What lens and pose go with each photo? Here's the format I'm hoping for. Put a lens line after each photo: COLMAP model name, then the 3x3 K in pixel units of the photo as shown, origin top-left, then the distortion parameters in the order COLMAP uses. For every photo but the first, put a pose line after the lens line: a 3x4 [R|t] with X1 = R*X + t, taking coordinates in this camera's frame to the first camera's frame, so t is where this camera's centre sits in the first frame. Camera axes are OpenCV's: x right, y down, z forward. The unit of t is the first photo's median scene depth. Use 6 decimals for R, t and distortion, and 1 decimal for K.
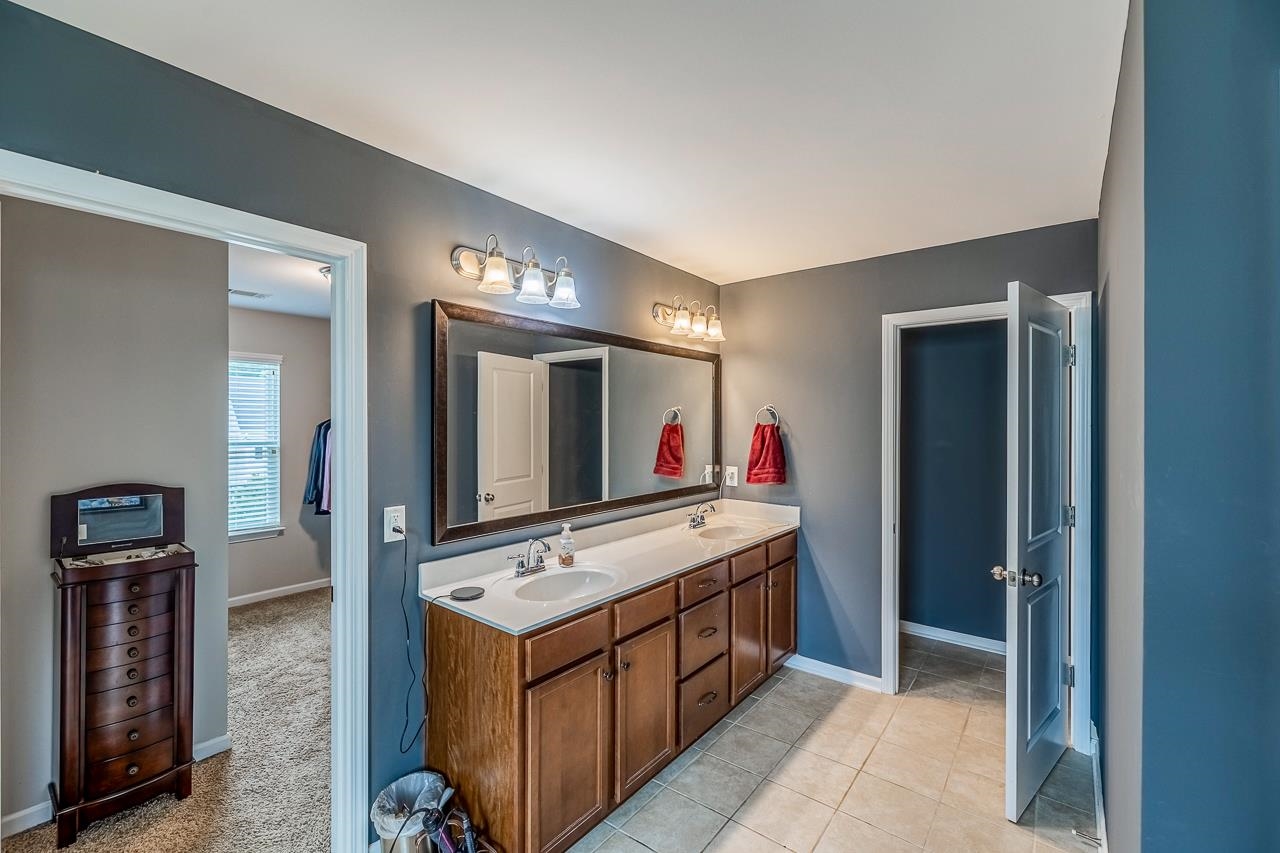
lens RADIAL K [[548.1, 0, 648.2], [0, 548.1, 424.1], [0, 0, 1]] dist [0.003049, -0.001398]
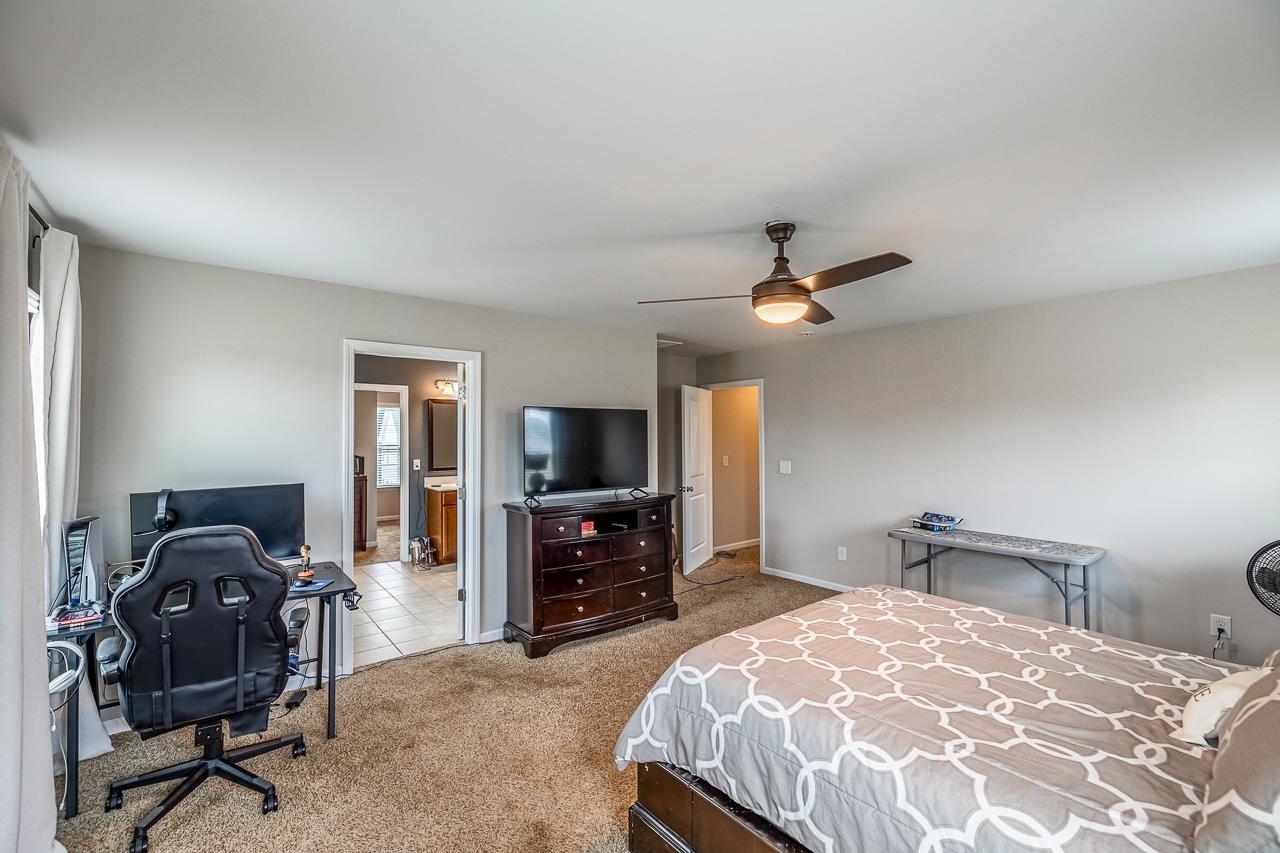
lens RADIAL K [[548.1, 0, 633.8], [0, 548.1, 429.7], [0, 0, 1]] dist [0.003049, -0.001398]
pose [[0.975508, -0.003821, -0.219930, 1.578989], [0.003413, 0.999992, -0.002236, -0.028075], [0.219936, 0.001431, 0.975513, -2.006330]]
